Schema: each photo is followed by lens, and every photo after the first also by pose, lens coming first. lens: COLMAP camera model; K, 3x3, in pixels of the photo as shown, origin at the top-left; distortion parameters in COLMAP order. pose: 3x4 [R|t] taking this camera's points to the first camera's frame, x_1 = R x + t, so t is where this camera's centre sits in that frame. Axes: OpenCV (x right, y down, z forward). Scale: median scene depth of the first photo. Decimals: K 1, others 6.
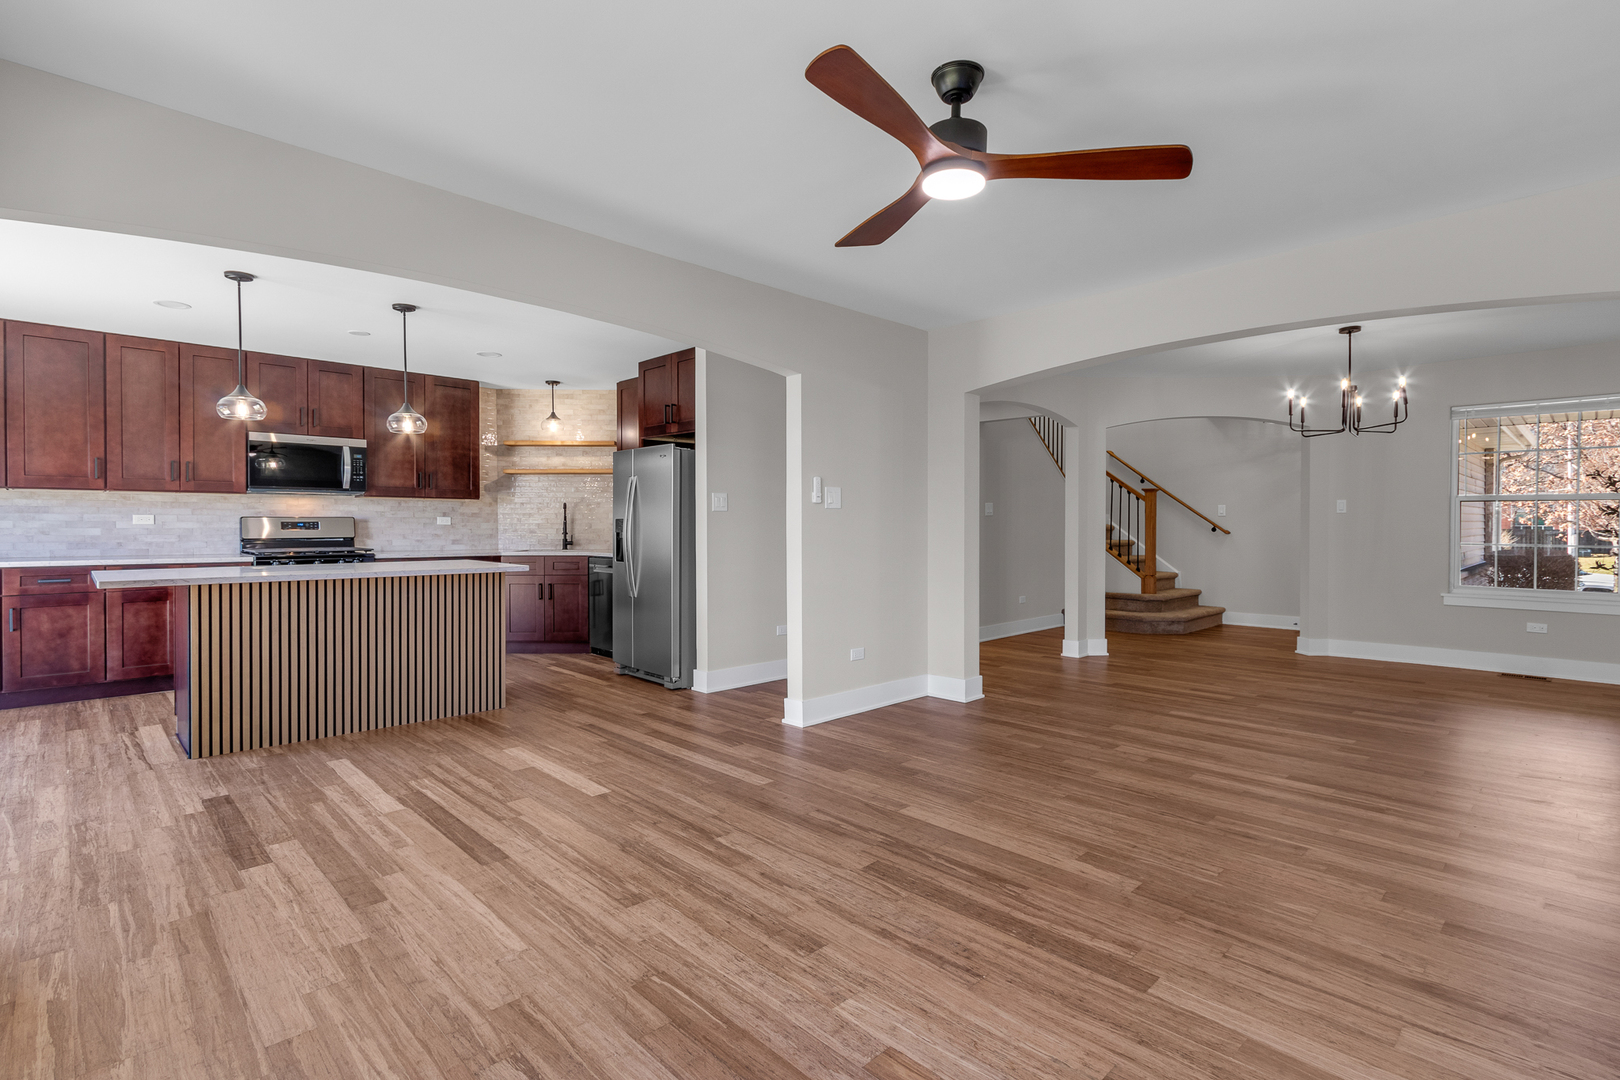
lens RADIAL K [[771.1, 0, 820.9], [0, 771.1, 534.8], [0, 0, 1]] dist [-0.004588, -0.001156]
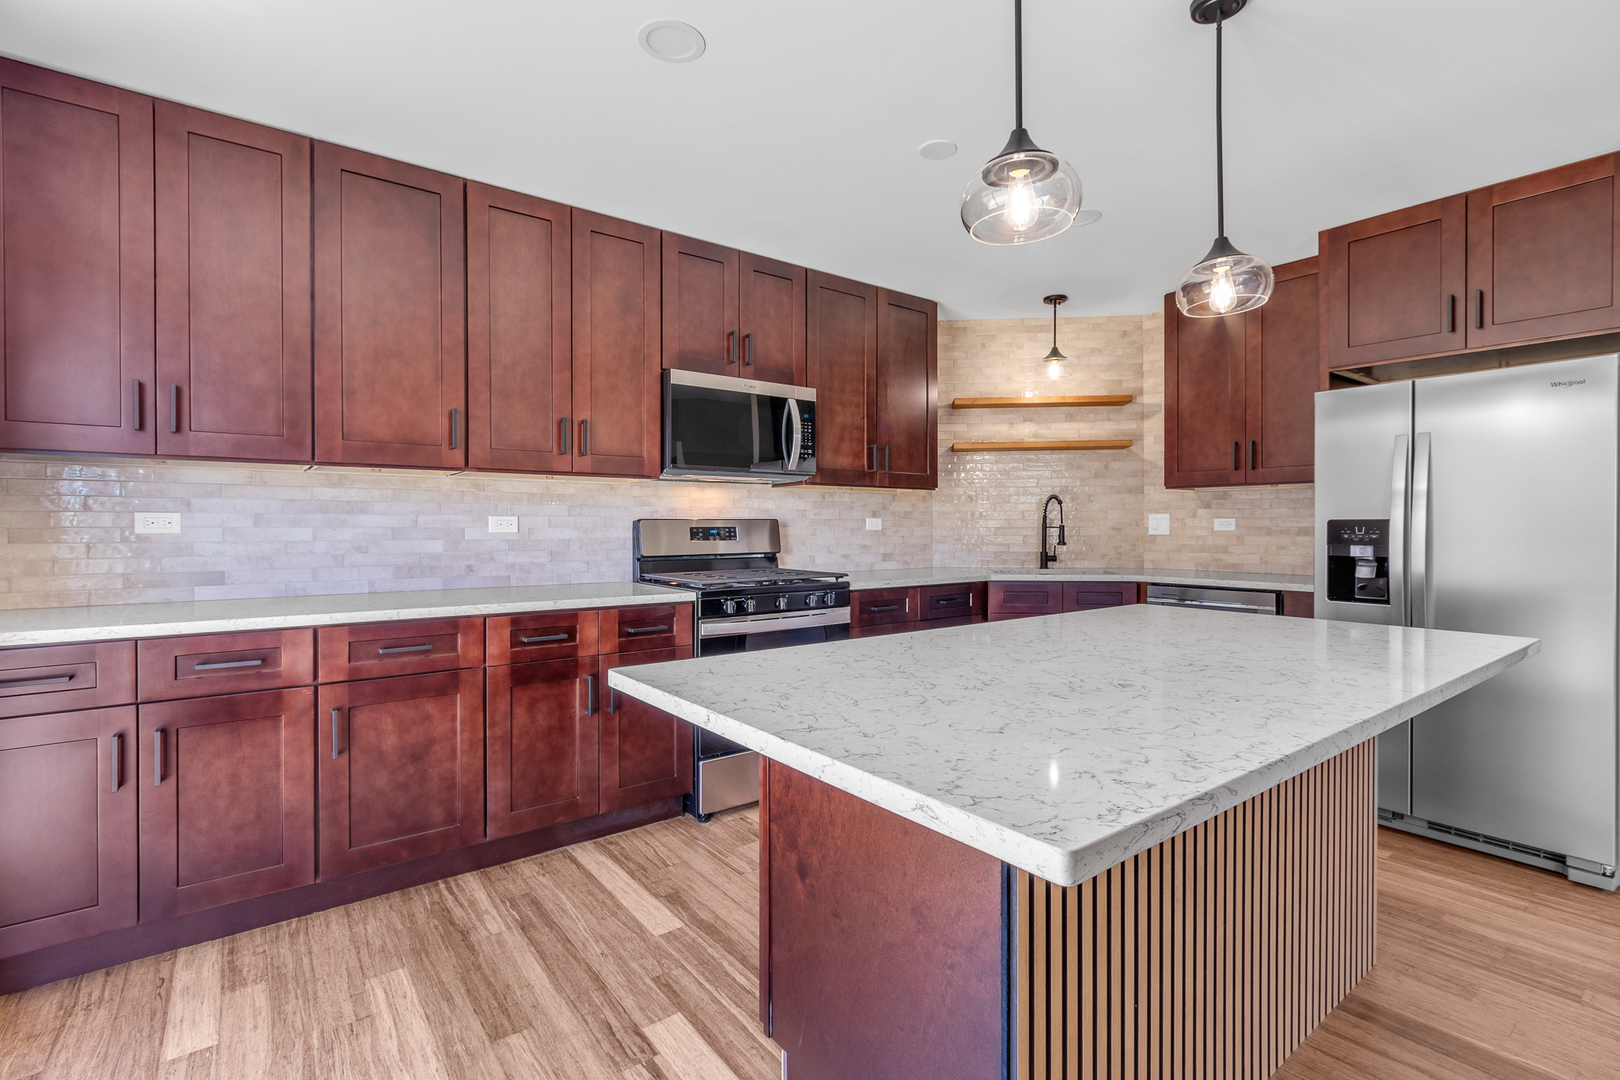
lens RADIAL K [[771.1, 0, 827.3], [0, 771.1, 533.2], [0, 0, 1]] dist [-0.004588, -0.001156]
pose [[0.990851, -0.002894, -0.134928, -0.591679], [0.002337, 0.999988, -0.004283, -0.010737], [0.134939, 0.003928, 0.990846, 0.485392]]
